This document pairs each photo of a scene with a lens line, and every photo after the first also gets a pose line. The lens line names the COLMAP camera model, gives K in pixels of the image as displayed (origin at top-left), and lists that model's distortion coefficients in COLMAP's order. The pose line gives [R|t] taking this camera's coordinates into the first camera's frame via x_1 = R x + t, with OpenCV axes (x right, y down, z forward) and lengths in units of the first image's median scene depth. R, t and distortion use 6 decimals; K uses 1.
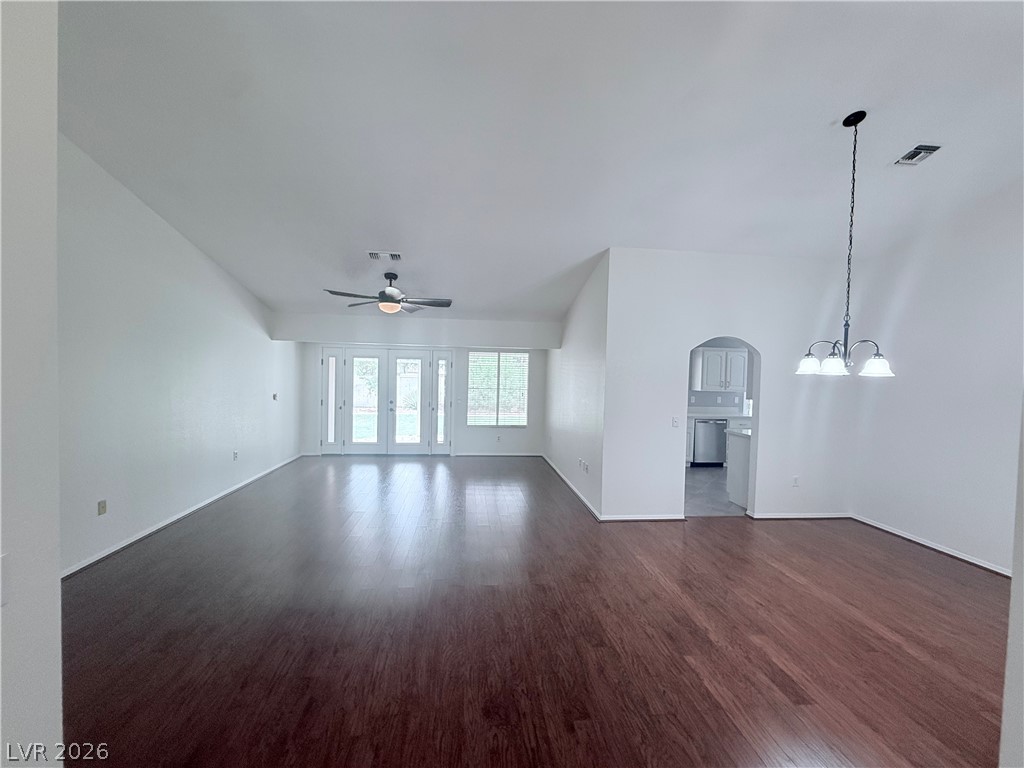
lens RADIAL K [[410.0, 0, 509.9], [0, 410.0, 385.9], [0, 0, 1]] dist [-0.000462, -0.000055]
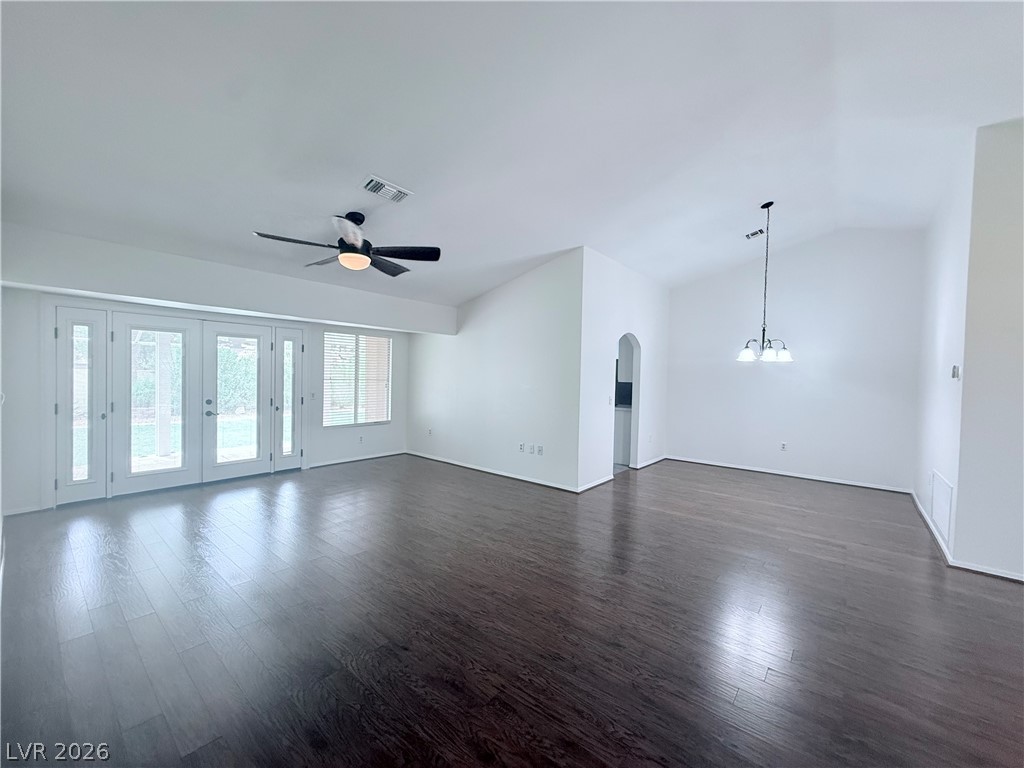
lens RADIAL K [[410.0, 0, 510.2], [0, 410.0, 381.8], [0, 0, 1]] dist [-0.000462, -0.000055]
pose [[0.716241, -0.021282, 0.697528, -0.397609], [0.017491, 0.999768, 0.012542, 0.007807], [-0.697634, 0.003217, 0.716448, 0.199757]]
